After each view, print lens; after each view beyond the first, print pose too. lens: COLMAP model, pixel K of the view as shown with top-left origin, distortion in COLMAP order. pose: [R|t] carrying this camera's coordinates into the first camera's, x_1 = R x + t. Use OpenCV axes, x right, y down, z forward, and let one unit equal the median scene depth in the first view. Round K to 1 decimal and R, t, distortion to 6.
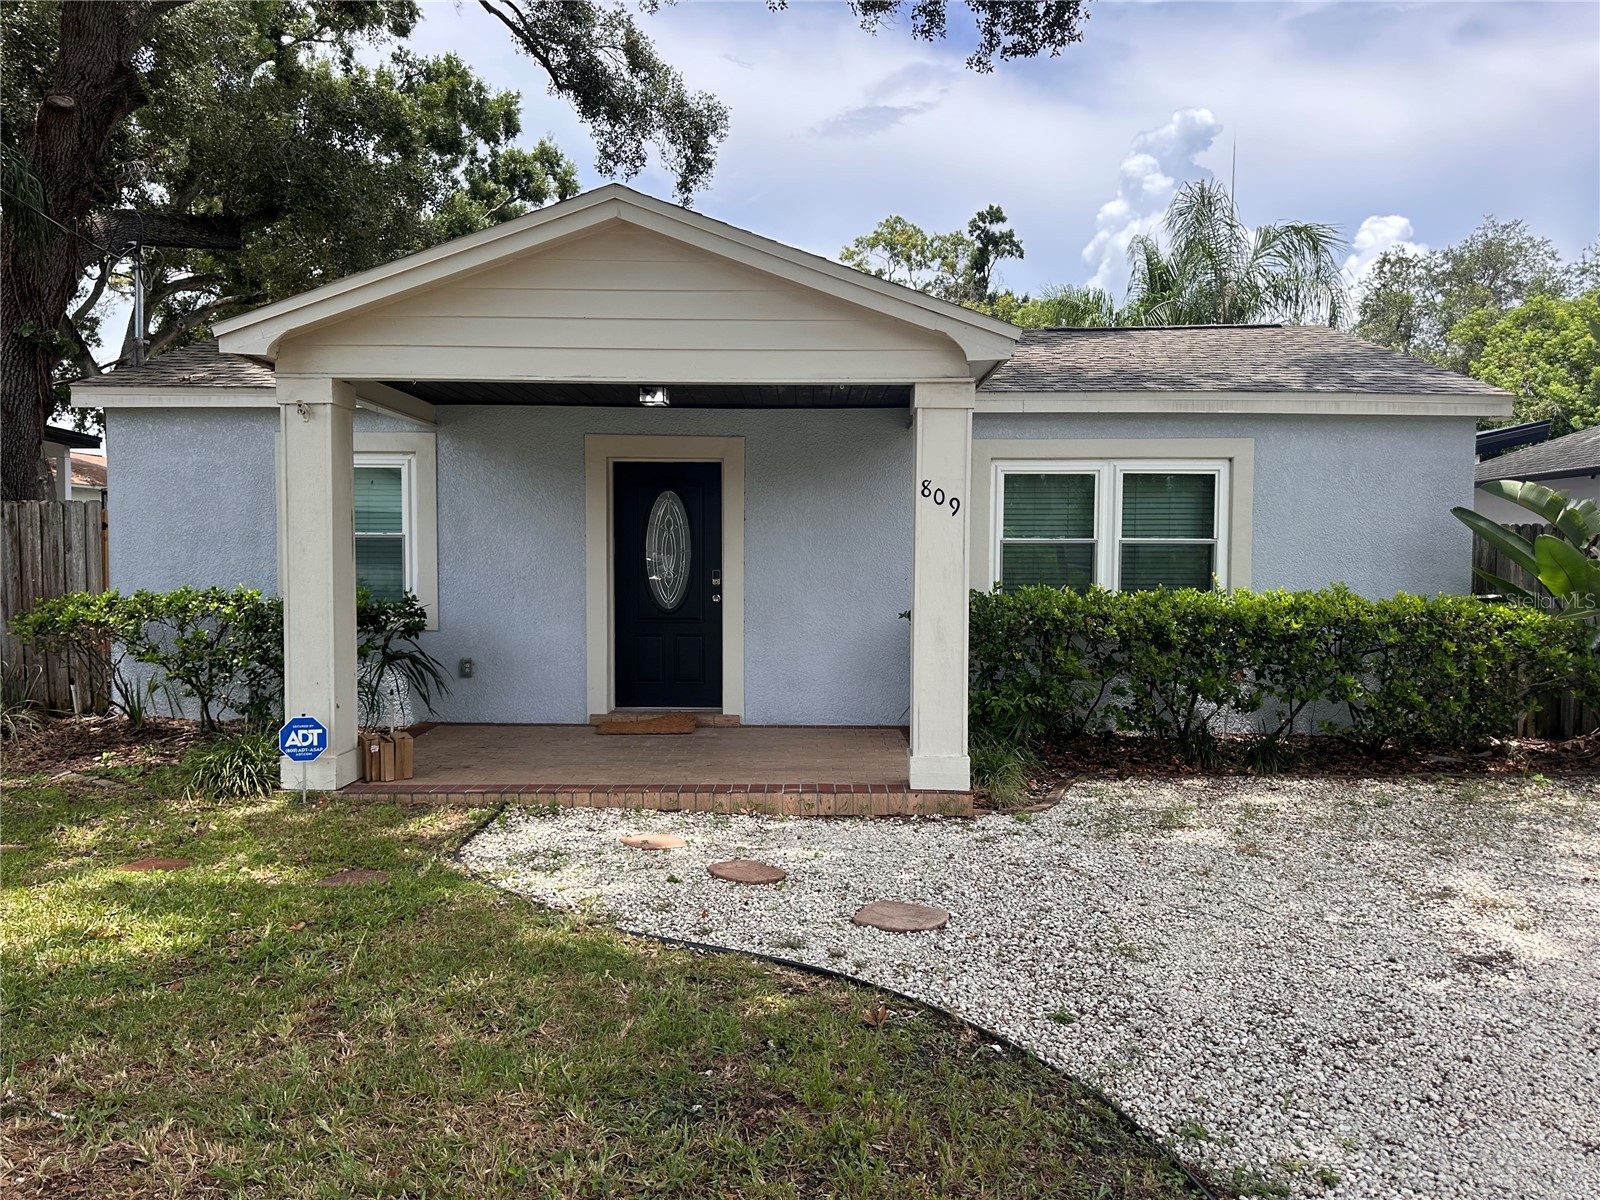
lens RADIAL K [[1124.4, 0, 808.1], [0, 1124.4, 599.8], [0, 0, 1]] dist [0.047448, -0.058280]
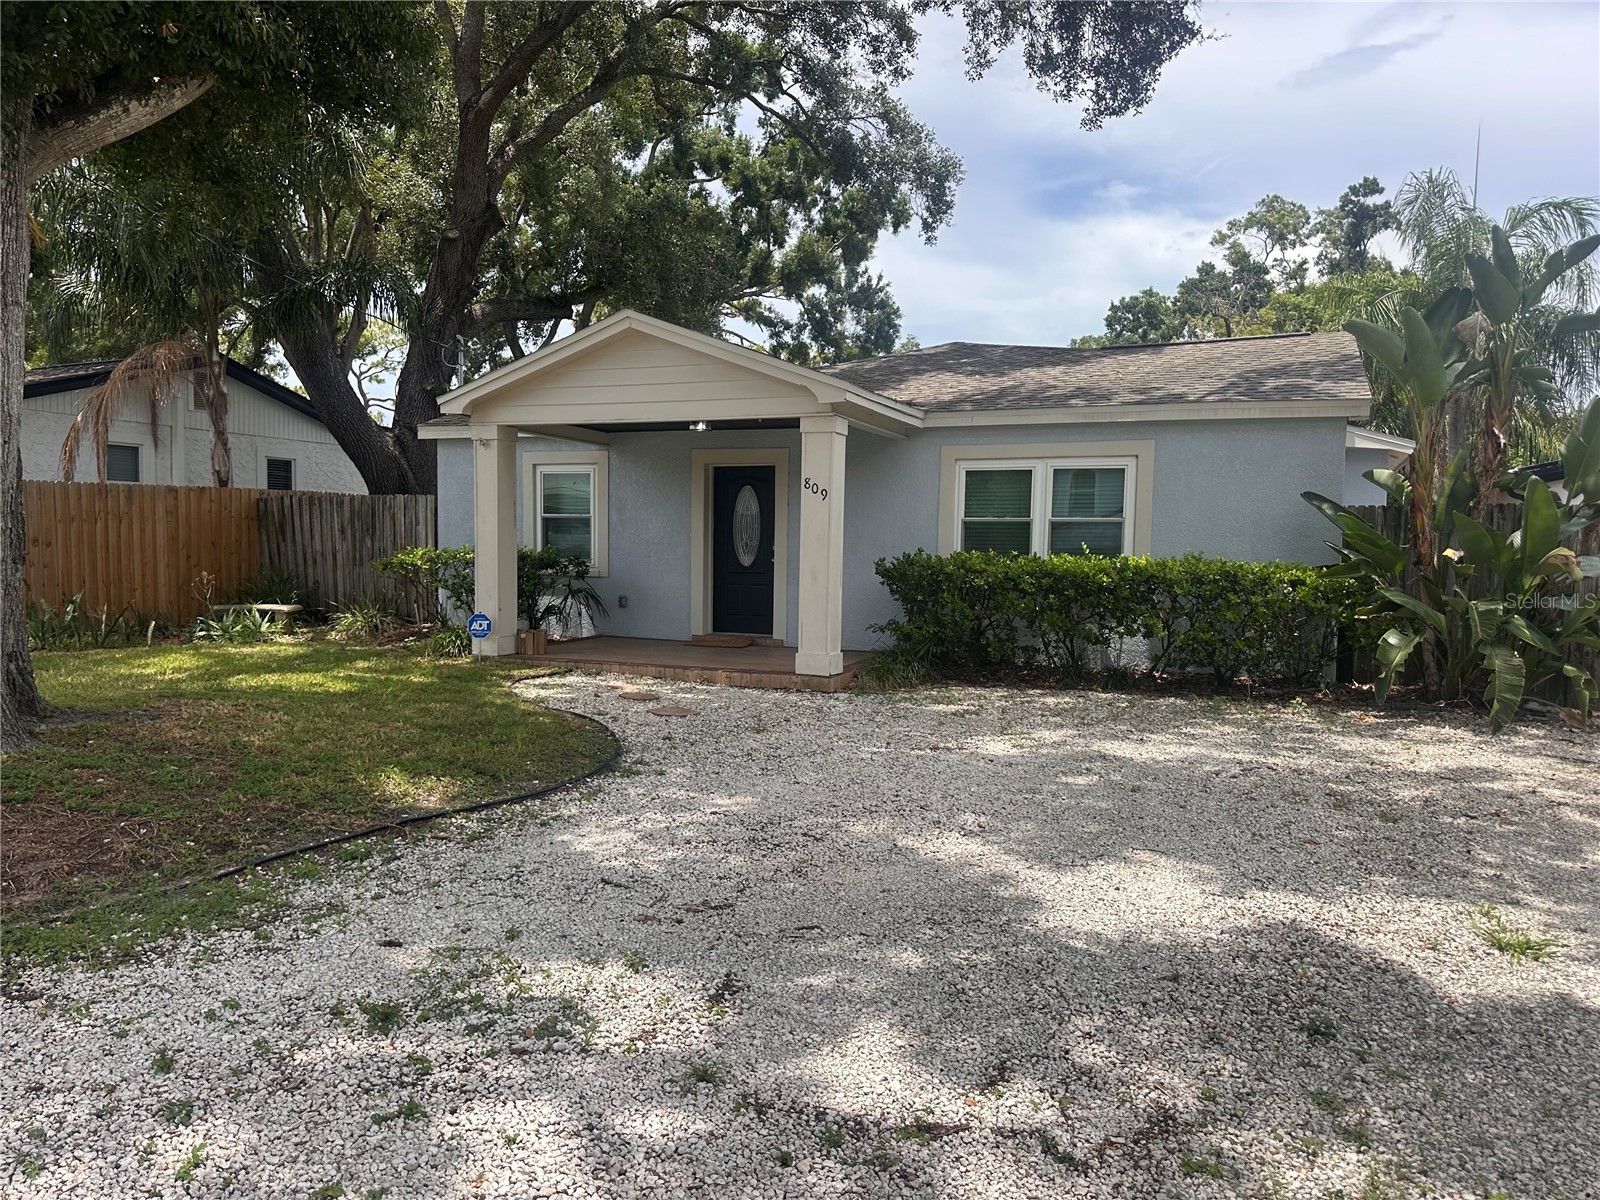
lens RADIAL K [[1124.4, 0, 811.4], [0, 1124.4, 607.6], [0, 0, 1]] dist [0.047448, -0.058280]
pose [[0.929249, 0.029057, -0.368309, 0.508685], [-0.023643, 0.999536, 0.019206, 0.033161], [0.368696, -0.009139, 0.929505, -0.344024]]
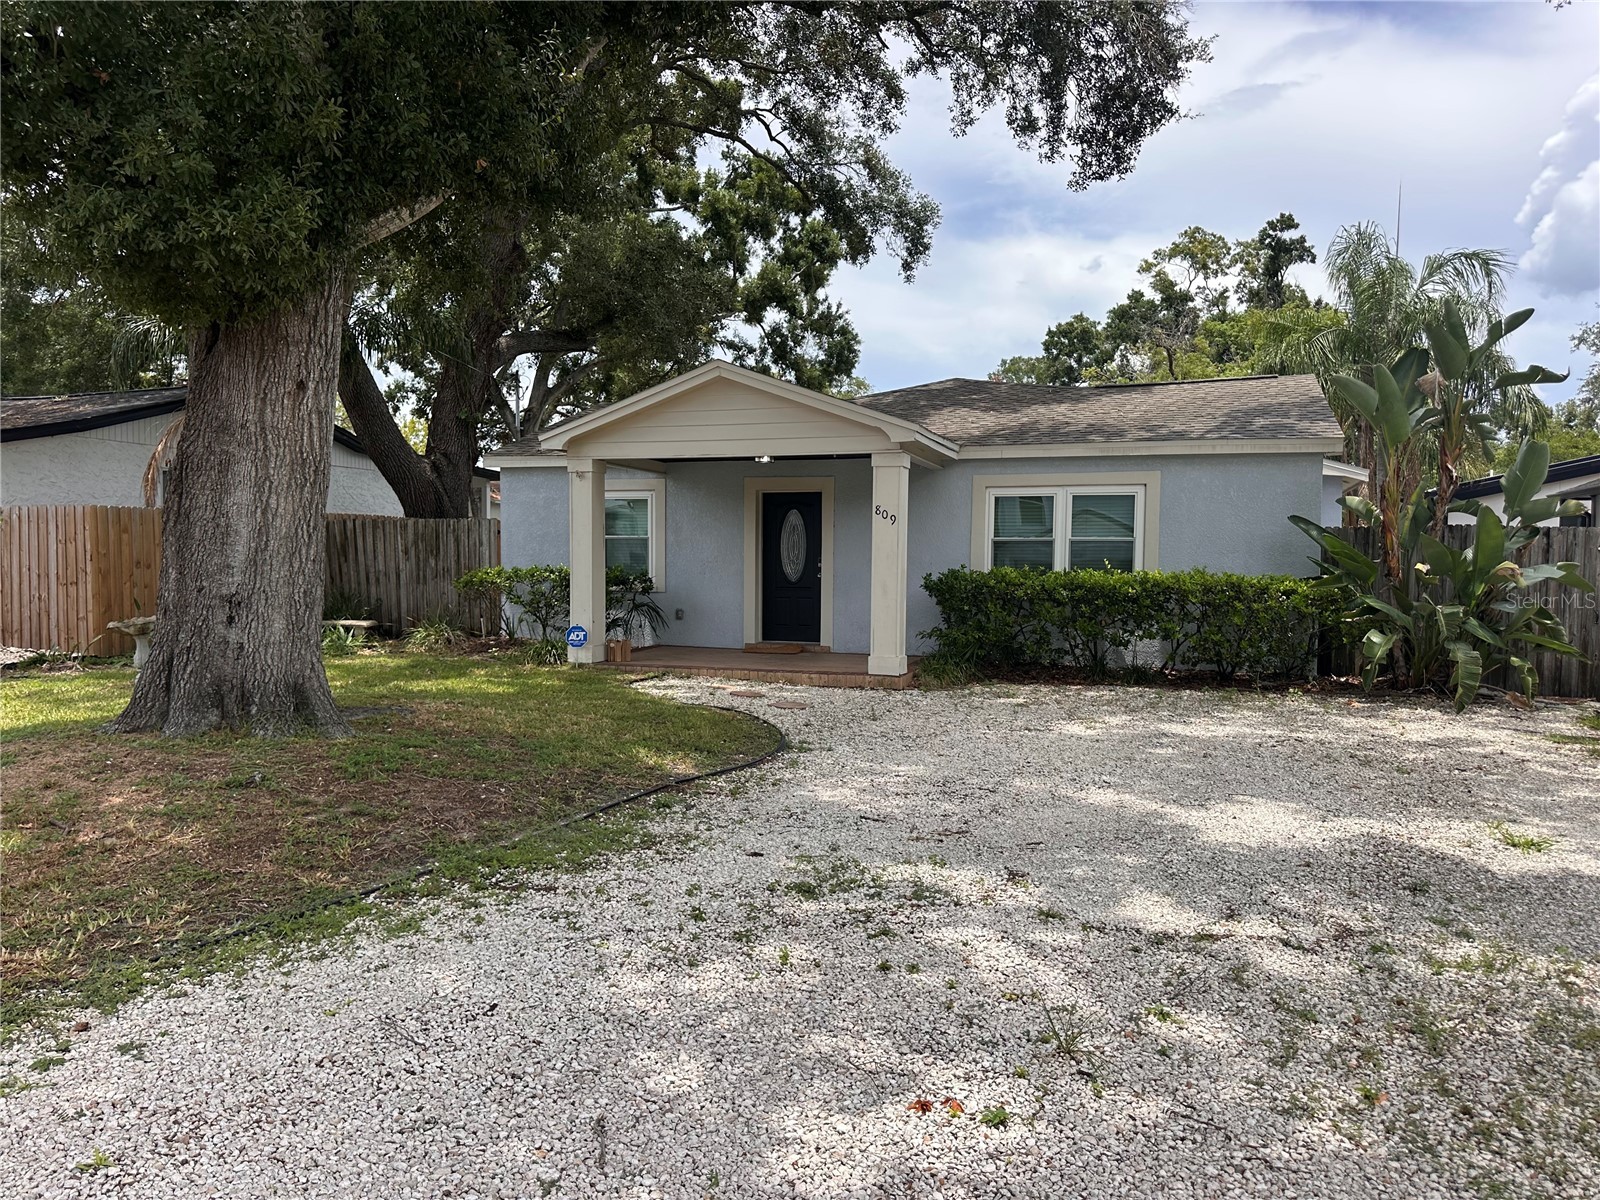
lens RADIAL K [[1124.4, 0, 810.8], [0, 1124.4, 609.8], [0, 0, 1]] dist [0.047448, -0.058280]
pose [[0.952745, 0.016336, -0.303331, 0.408019], [-0.014695, 0.999862, 0.007693, 0.037732], [0.303415, -0.002872, 0.952854, -0.573776]]
